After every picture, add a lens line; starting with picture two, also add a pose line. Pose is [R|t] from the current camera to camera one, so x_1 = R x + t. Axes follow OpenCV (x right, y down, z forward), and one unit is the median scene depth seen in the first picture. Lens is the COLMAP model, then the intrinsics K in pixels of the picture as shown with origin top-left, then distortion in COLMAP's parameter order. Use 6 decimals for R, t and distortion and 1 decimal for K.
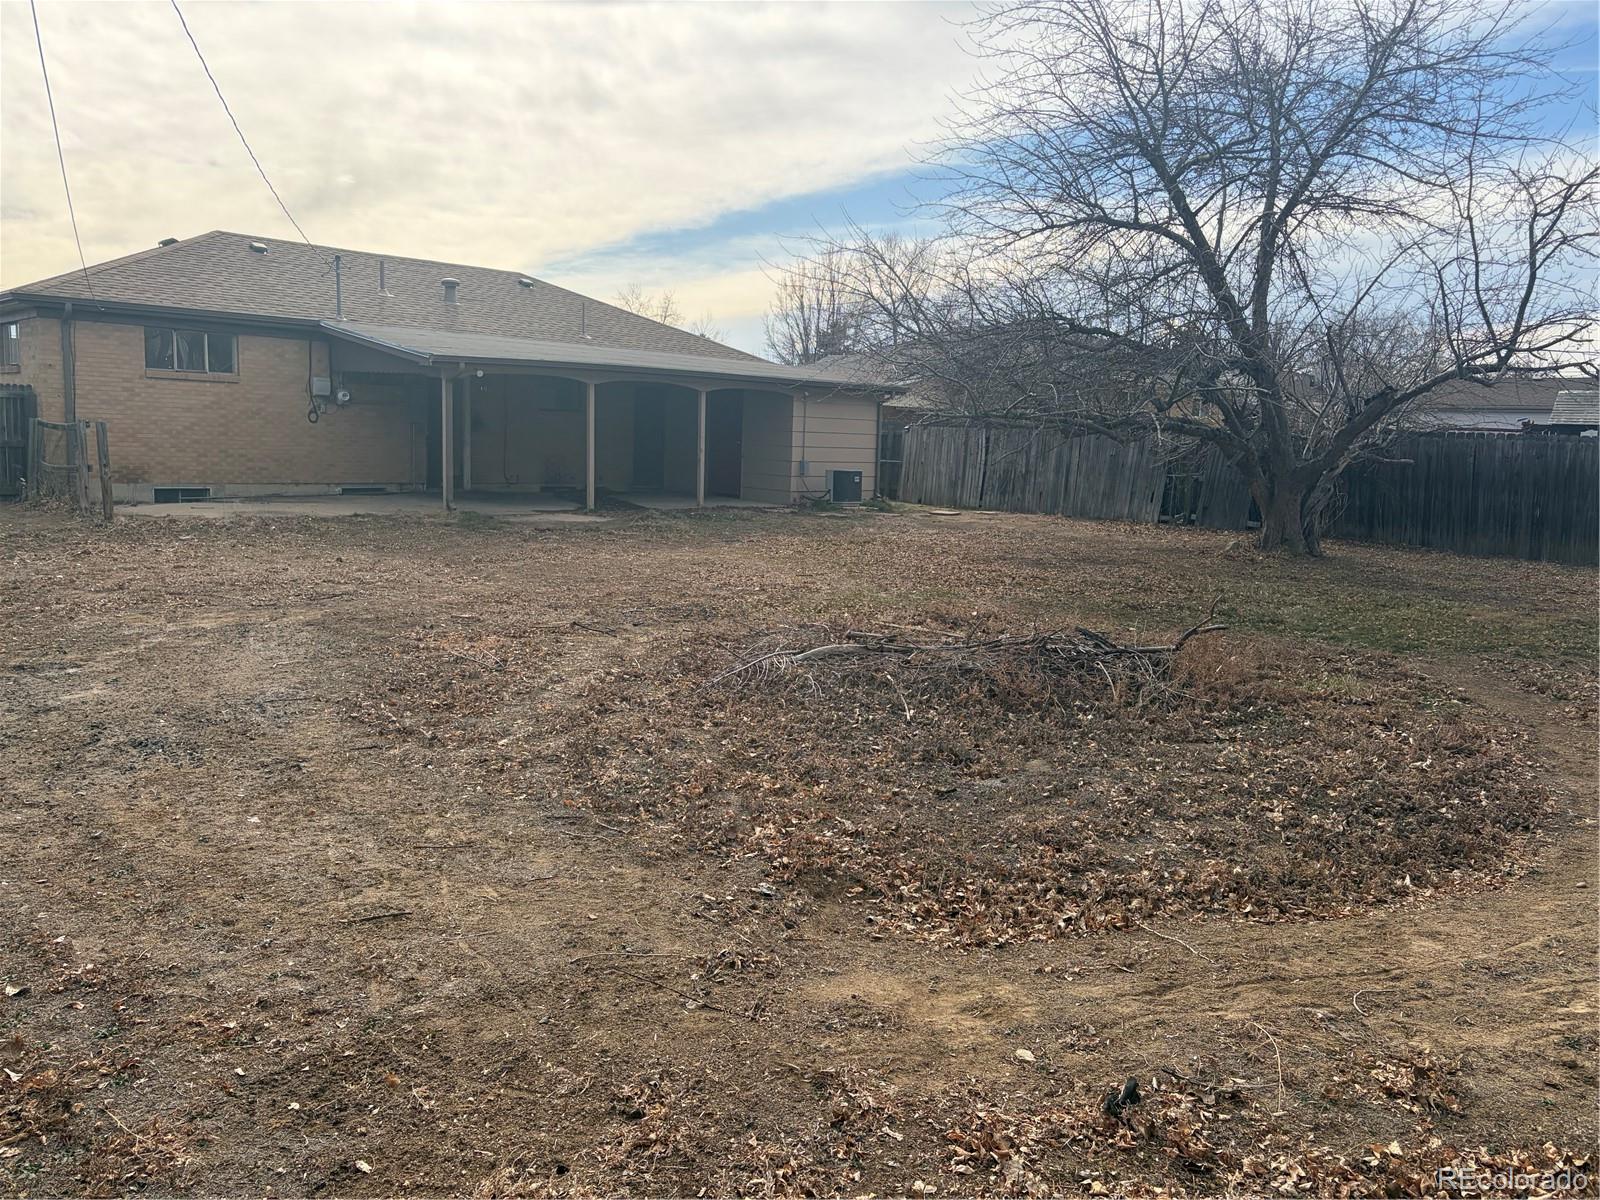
lens RADIAL K [[1213.2, 0, 800.5], [0, 1213.2, 604.5], [0, 0, 1]] dist [0.023321, -0.010285]
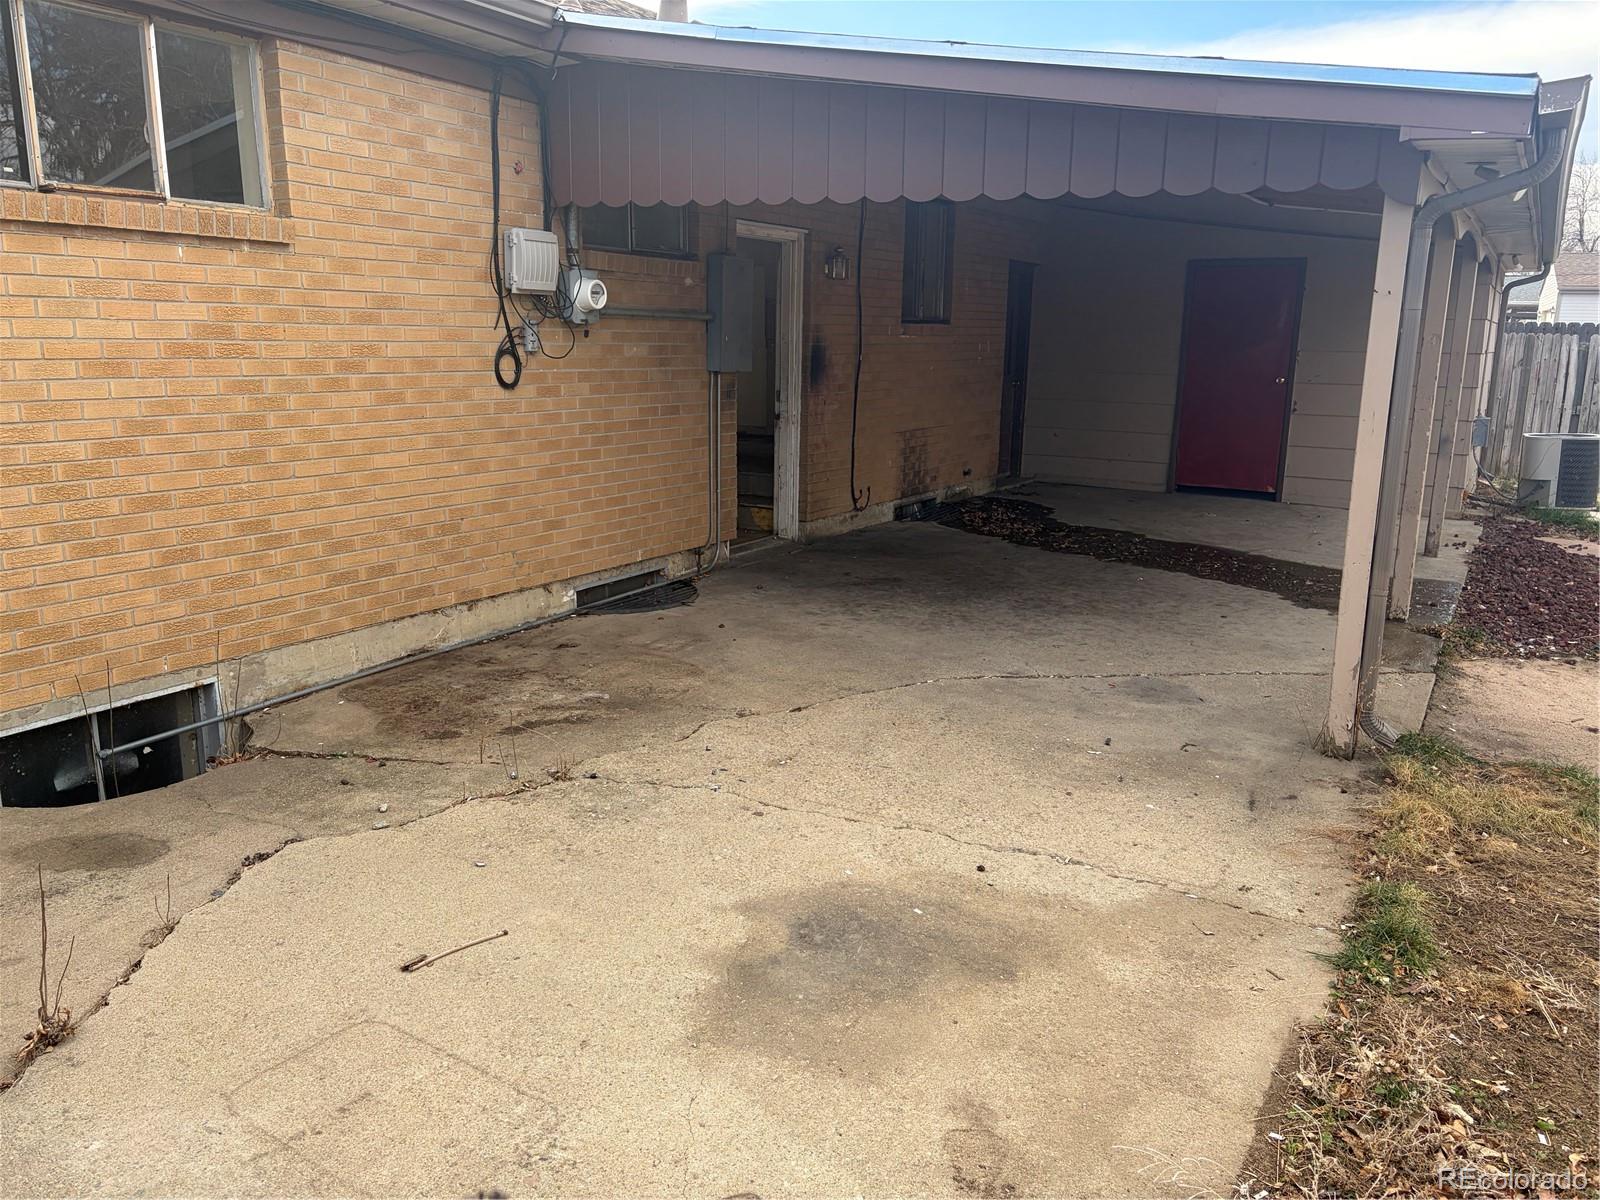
lens RADIAL K [[1213.2, 0, 799.9], [0, 1213.2, 594.5], [0, 0, 1]] dist [0.023321, -0.010285]
pose [[0.826462, -0.140343, 0.545220, -0.516107], [0.086398, 0.988576, 0.123500, -0.132520], [-0.556324, -0.054962, 0.829146, 0.727742]]
